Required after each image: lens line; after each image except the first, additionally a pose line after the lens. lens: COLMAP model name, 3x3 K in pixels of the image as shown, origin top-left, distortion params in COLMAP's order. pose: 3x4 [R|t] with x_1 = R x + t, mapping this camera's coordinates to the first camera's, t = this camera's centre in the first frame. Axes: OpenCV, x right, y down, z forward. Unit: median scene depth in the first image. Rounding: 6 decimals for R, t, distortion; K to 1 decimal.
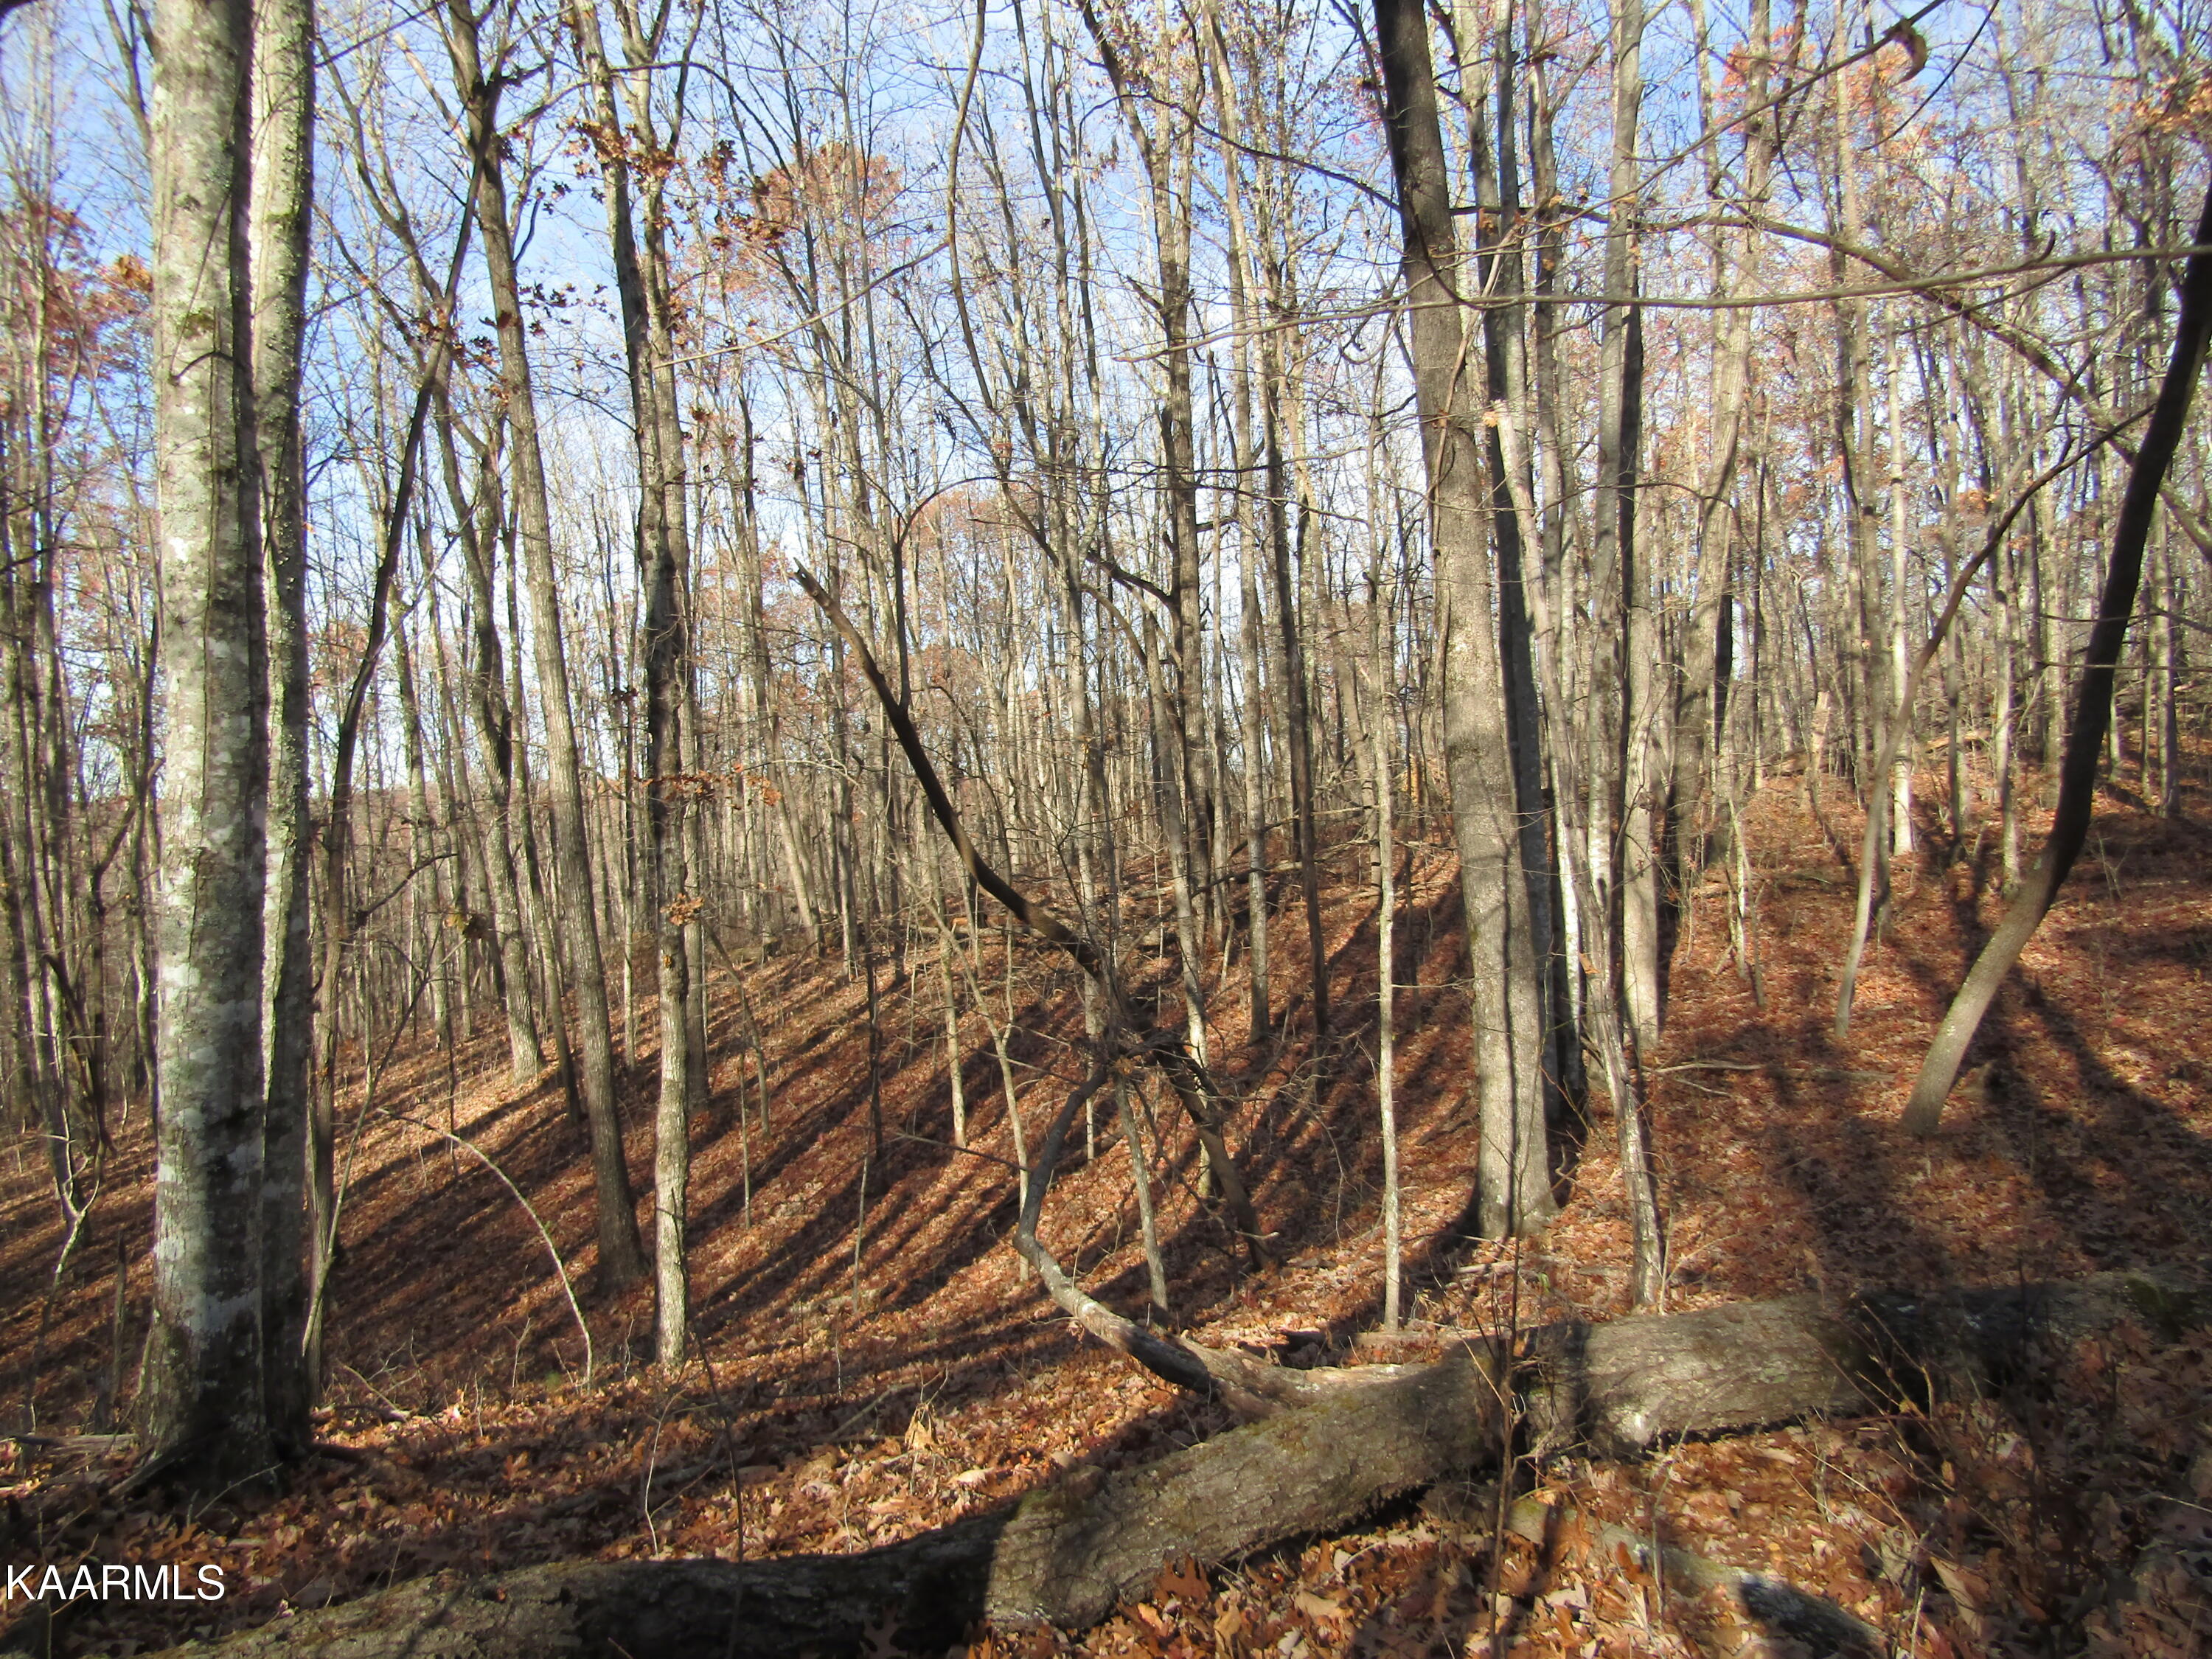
lens RADIAL K [[1566.0, 0, 1100.5], [0, 1566.0, 817.4], [0, 0, 1]] dist [-0.005910, -0.003328]
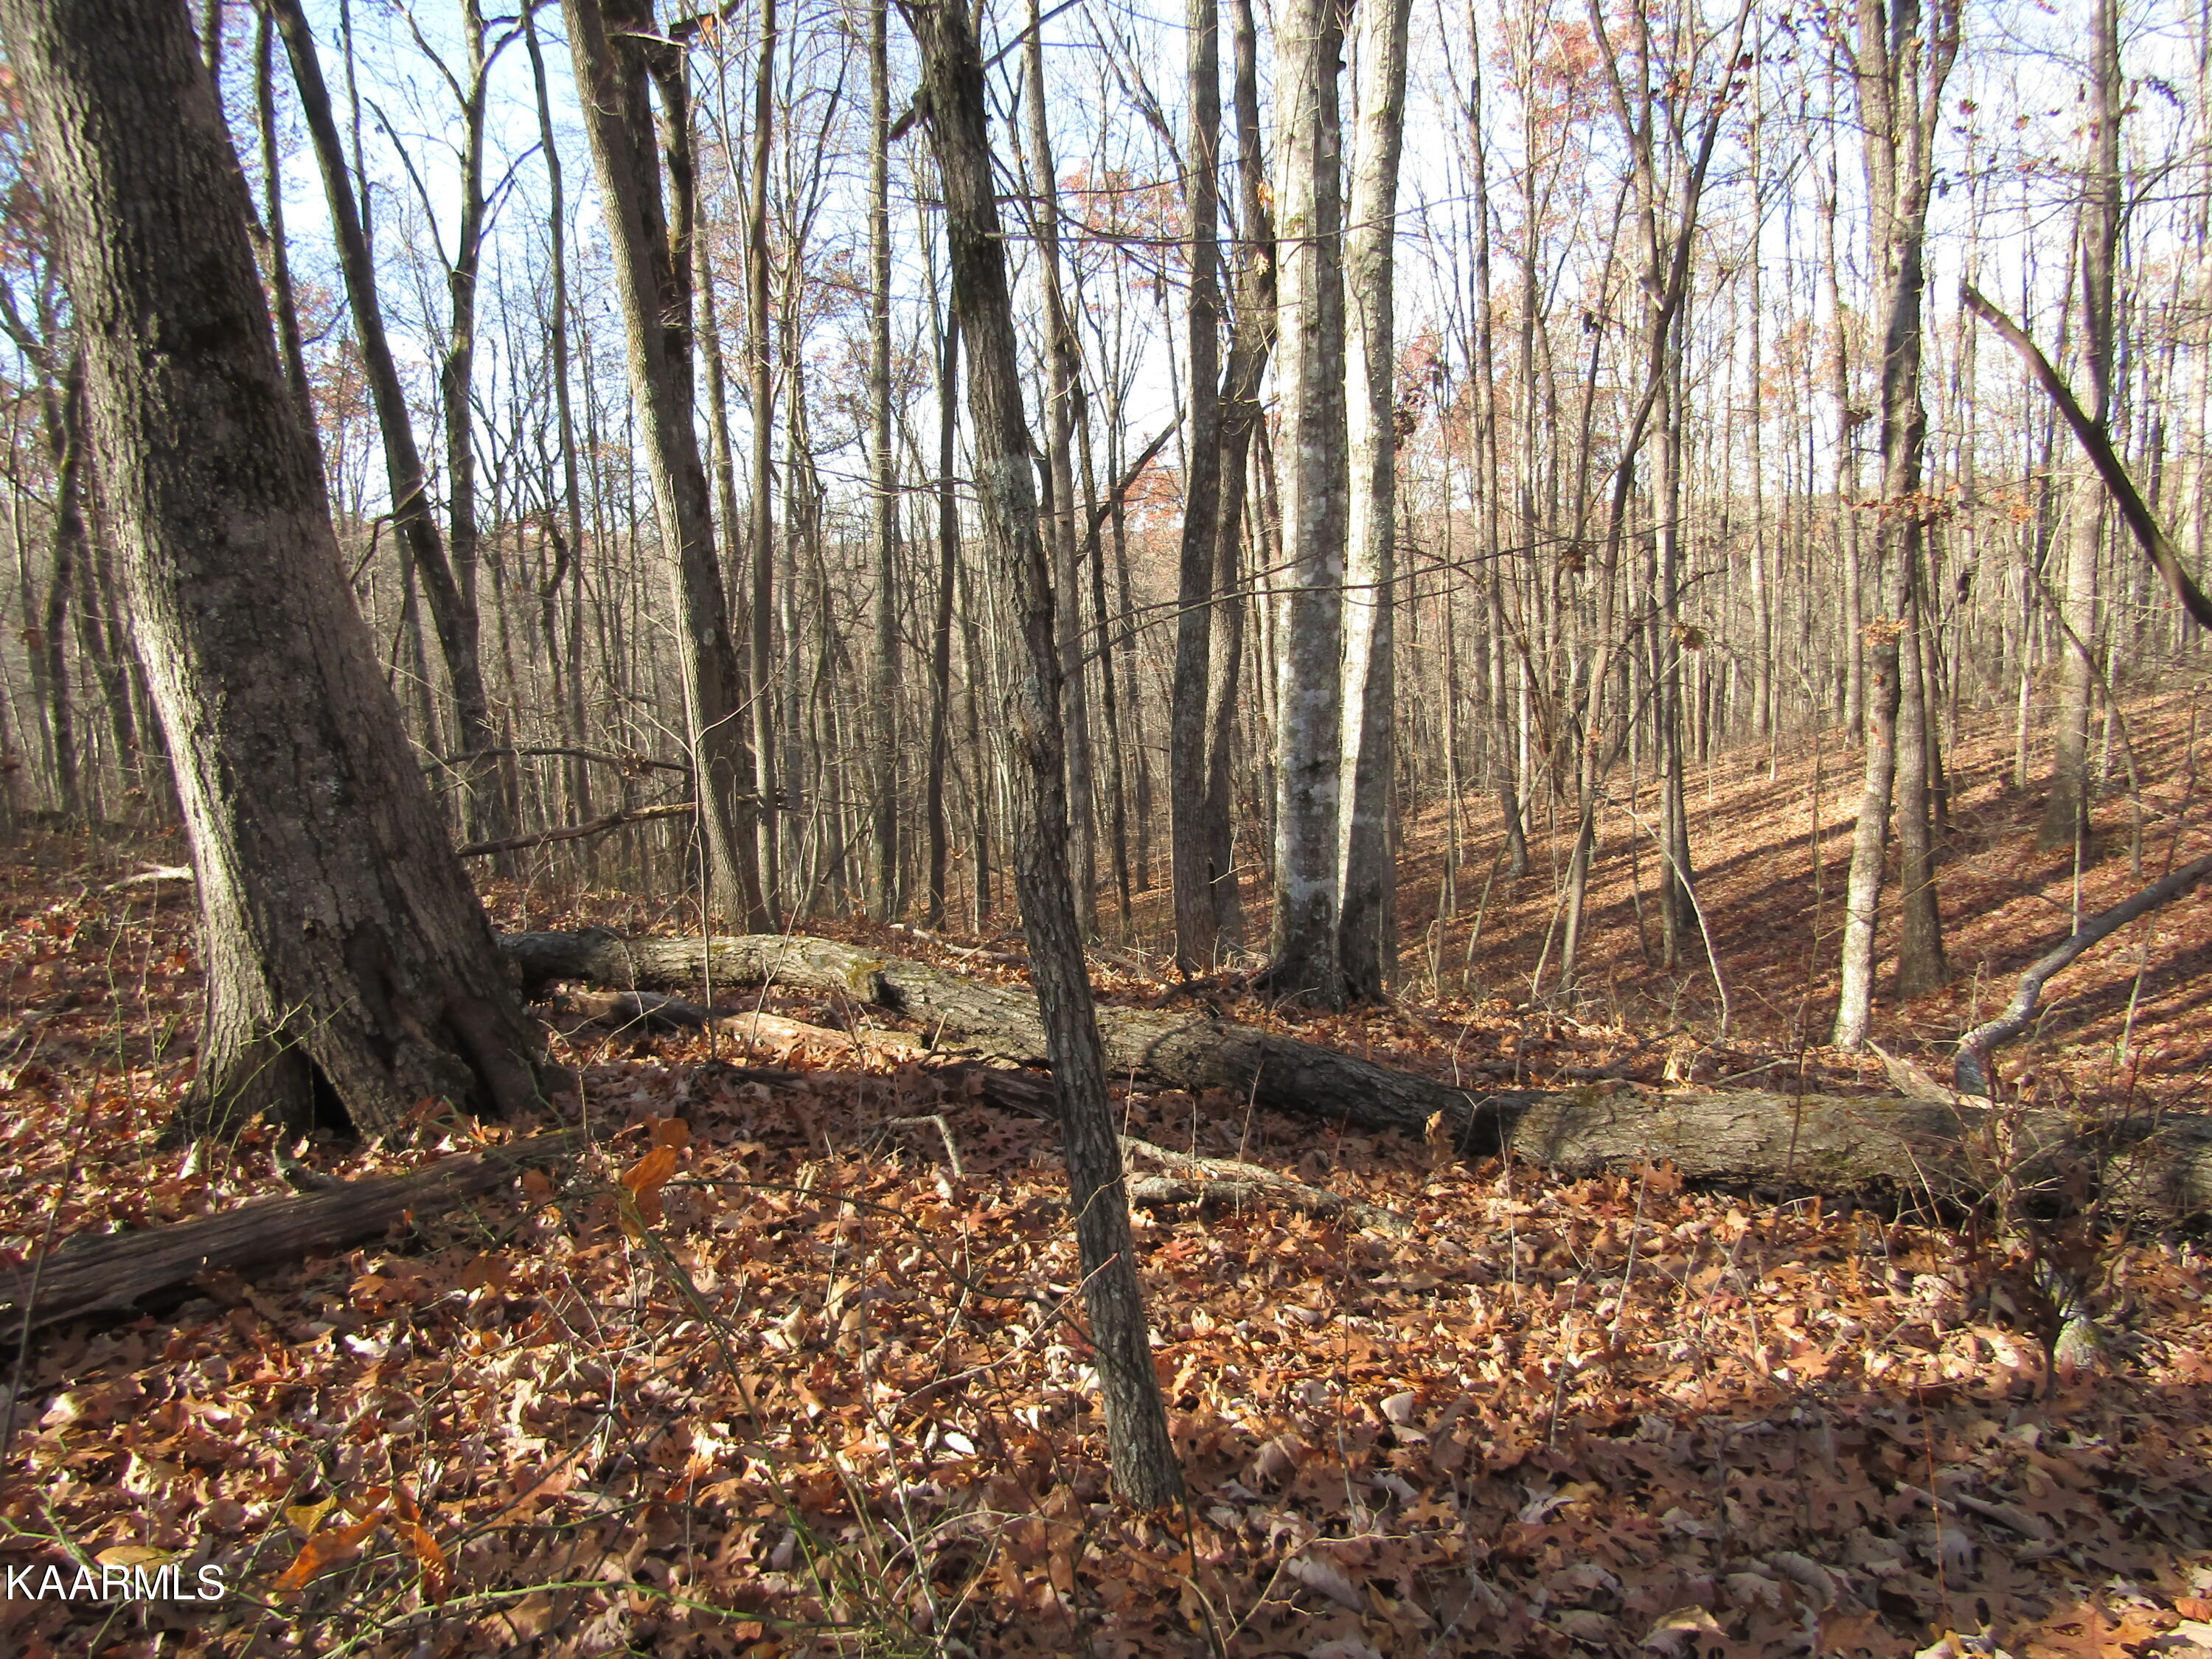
lens RADIAL K [[1578.0, 0, 1131.3], [0, 1578.0, 815.7], [0, 0, 1]] dist [0.008797, 0.003766]
pose [[0.631817, 0.132254, -0.763751, 0.216051], [0.016341, 0.982844, 0.183712, -0.019477], [0.774945, -0.128553, 0.618817, -0.041293]]
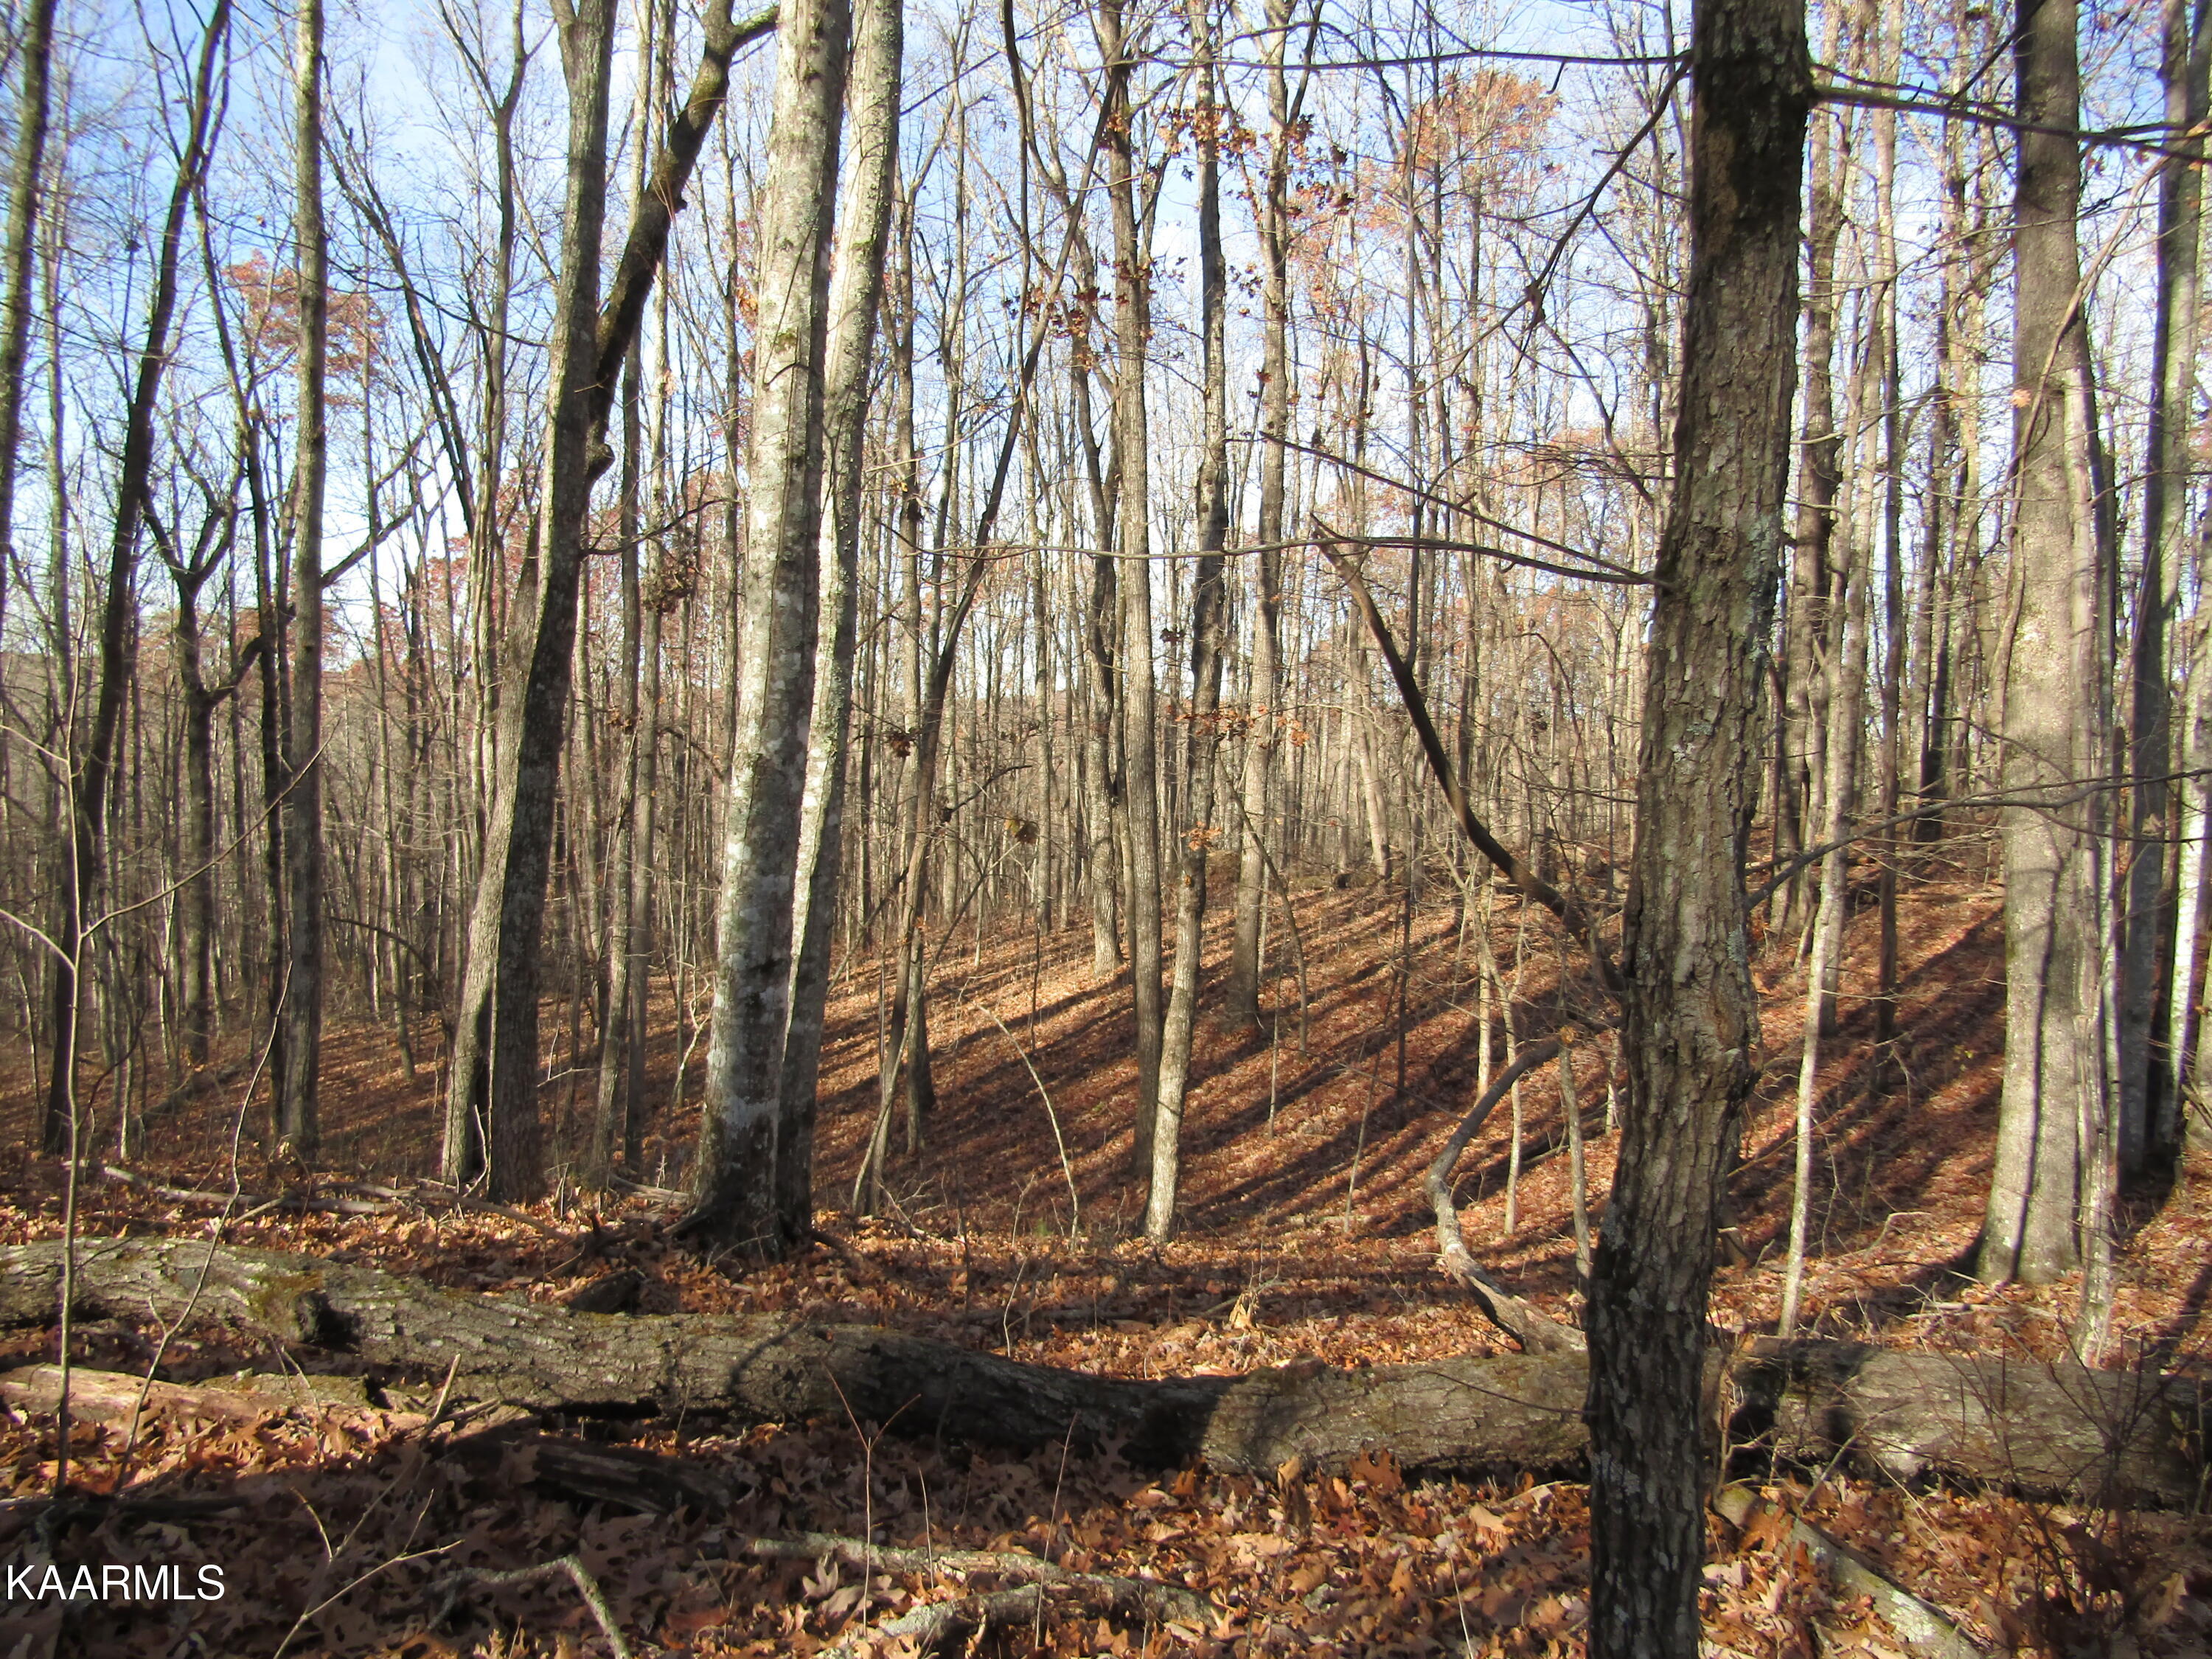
lens RADIAL K [[1568.2, 0, 1109.0], [0, 1568.2, 816.5], [0, 0, 1]] dist [-0.011794, -0.001247]
pose [[0.924294, 0.098388, -0.368781, 0.070685], [-0.082862, 0.994886, 0.057748, -0.011396], [0.372577, -0.022818, 0.927721, -0.037066]]
